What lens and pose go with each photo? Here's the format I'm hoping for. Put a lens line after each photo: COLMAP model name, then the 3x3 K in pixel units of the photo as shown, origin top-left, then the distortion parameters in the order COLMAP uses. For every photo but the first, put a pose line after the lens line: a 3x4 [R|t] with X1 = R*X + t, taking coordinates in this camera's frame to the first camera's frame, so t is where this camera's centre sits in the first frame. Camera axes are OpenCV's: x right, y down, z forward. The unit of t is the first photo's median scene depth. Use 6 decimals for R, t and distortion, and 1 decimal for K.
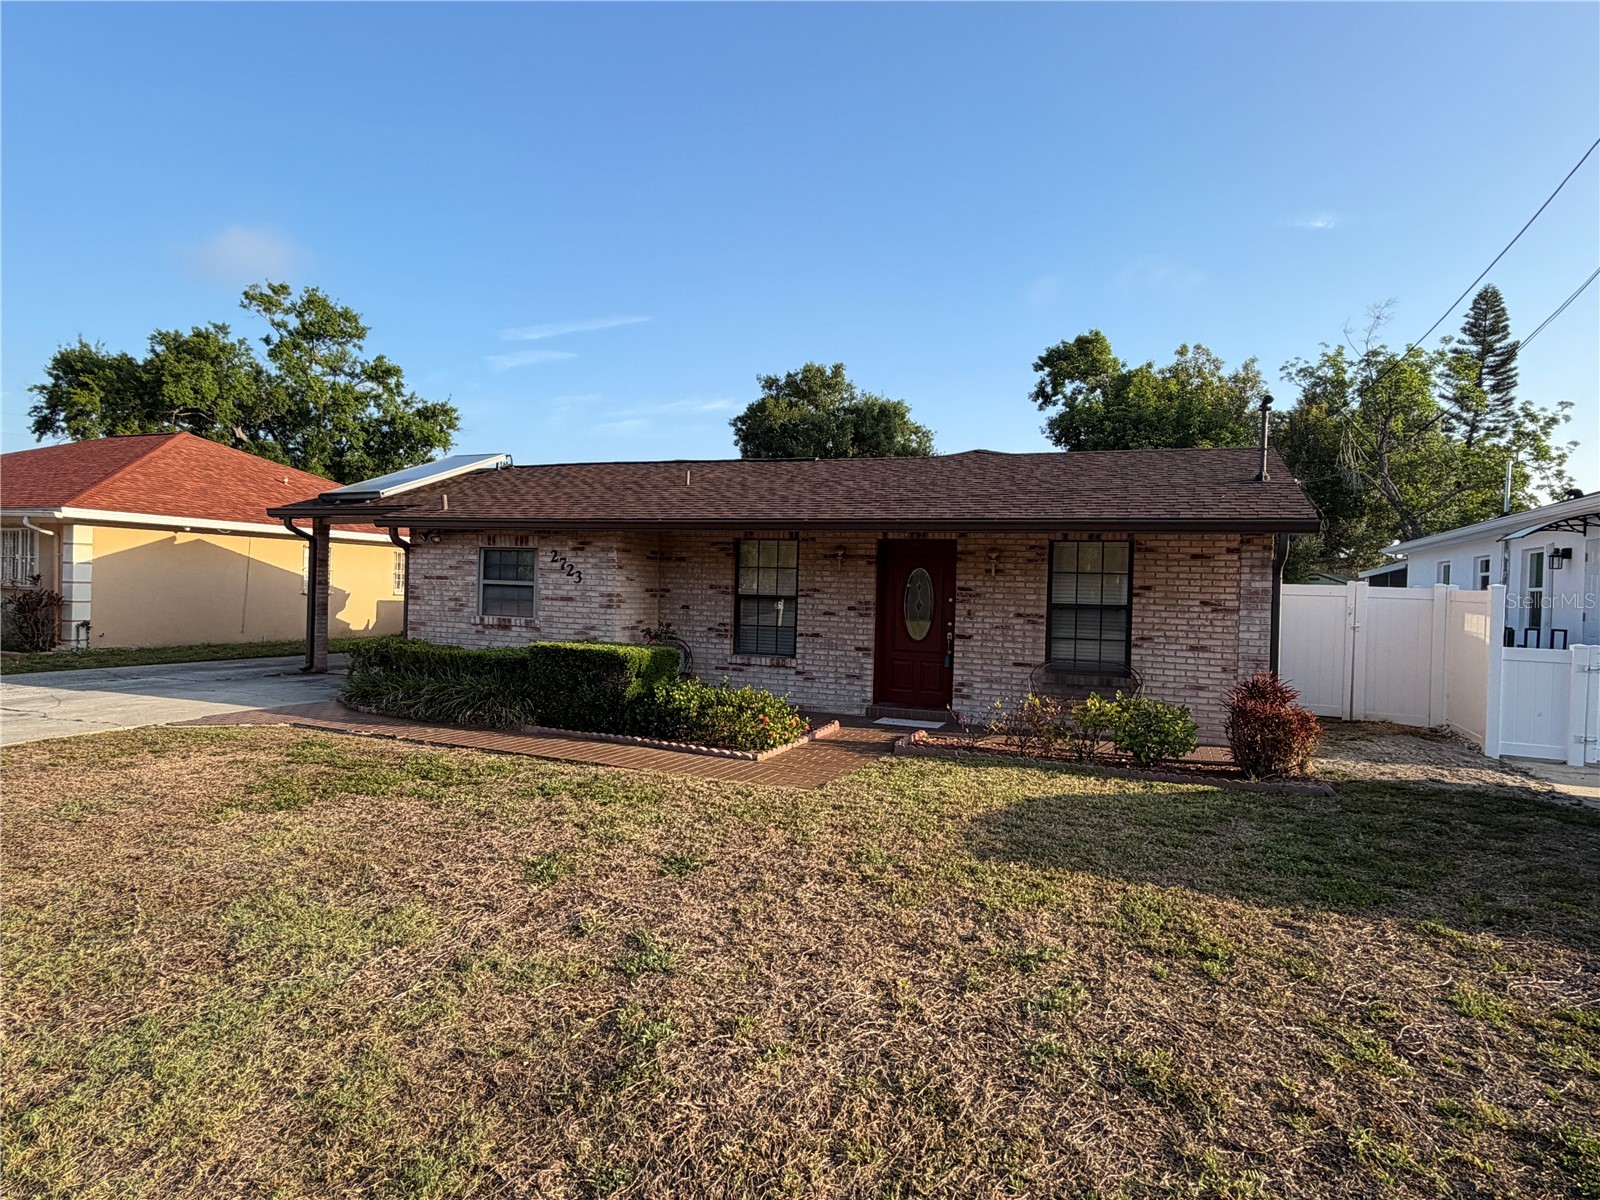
lens RADIAL K [[911.4, 0, 800.0], [0, 911.4, 600.0], [0, 0, 1]] dist [0.001142, 0.000747]
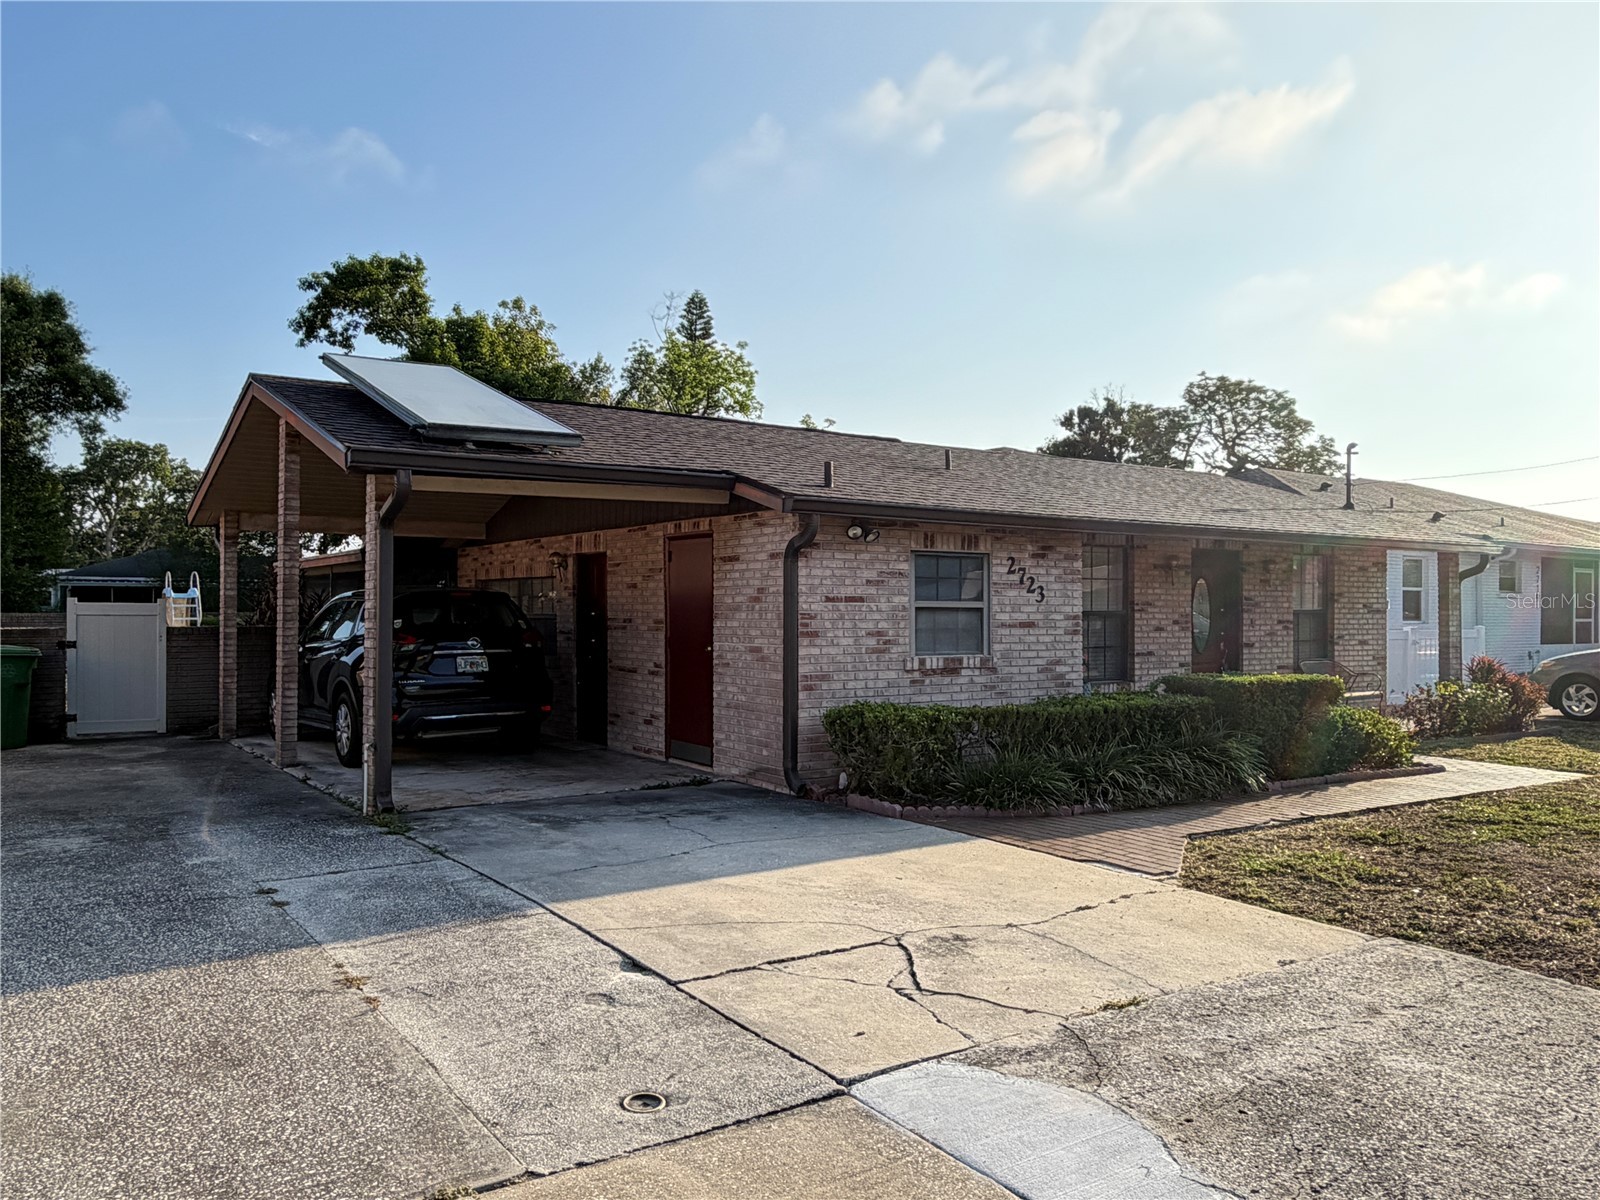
lens RADIAL K [[1193.0, 0, 800.0], [0, 1193.0, 600.0], [0, 0, 1]] dist [-0.002920, -0.002663]
pose [[0.554401, -0.023012, 0.831931, -1.137338], [0.025296, 0.999622, 0.010793, -0.035387], [-0.831865, 0.015061, 0.554773, 0.622119]]
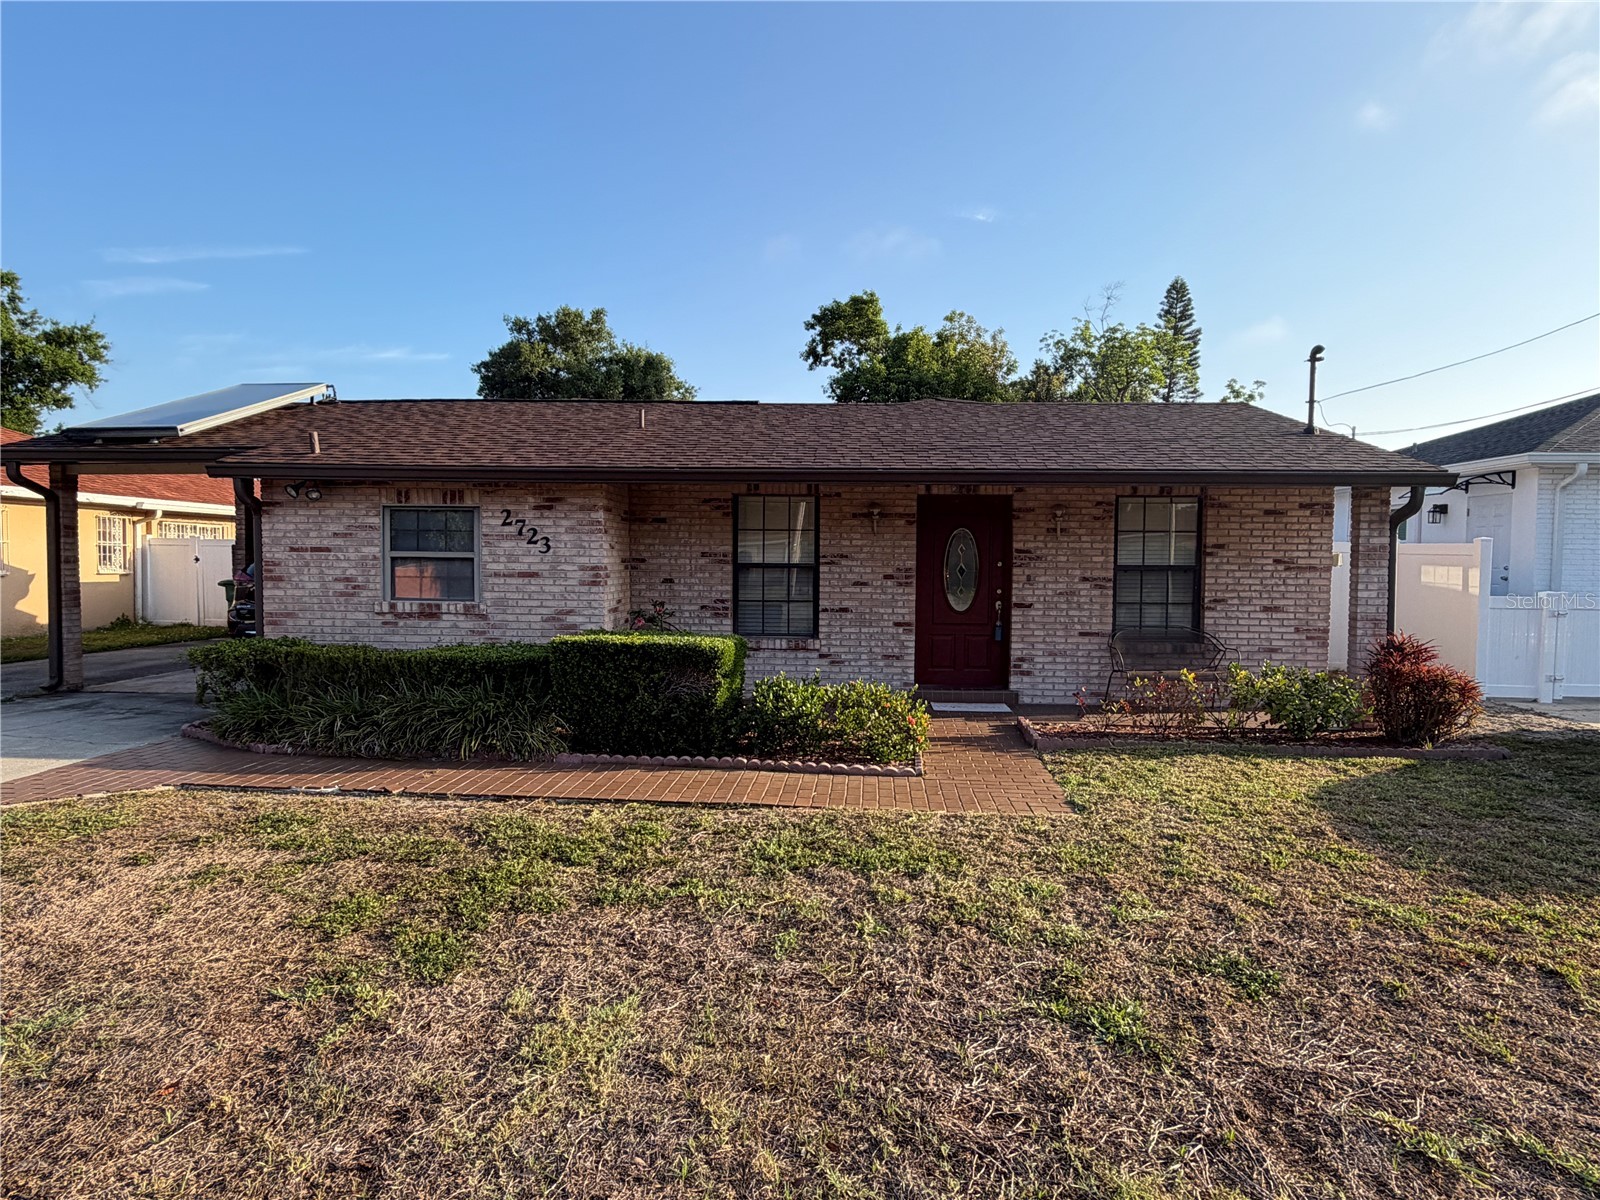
lens RADIAL K [[911.4, 0, 800.0], [0, 911.4, 600.0], [0, 0, 1]] dist [0.001142, 0.000747]
pose [[0.946060, -0.036135, 0.321970, -0.285145], [0.023177, 0.998763, 0.043991, -0.008162], [-0.323161, -0.034156, 0.945727, 0.218439]]
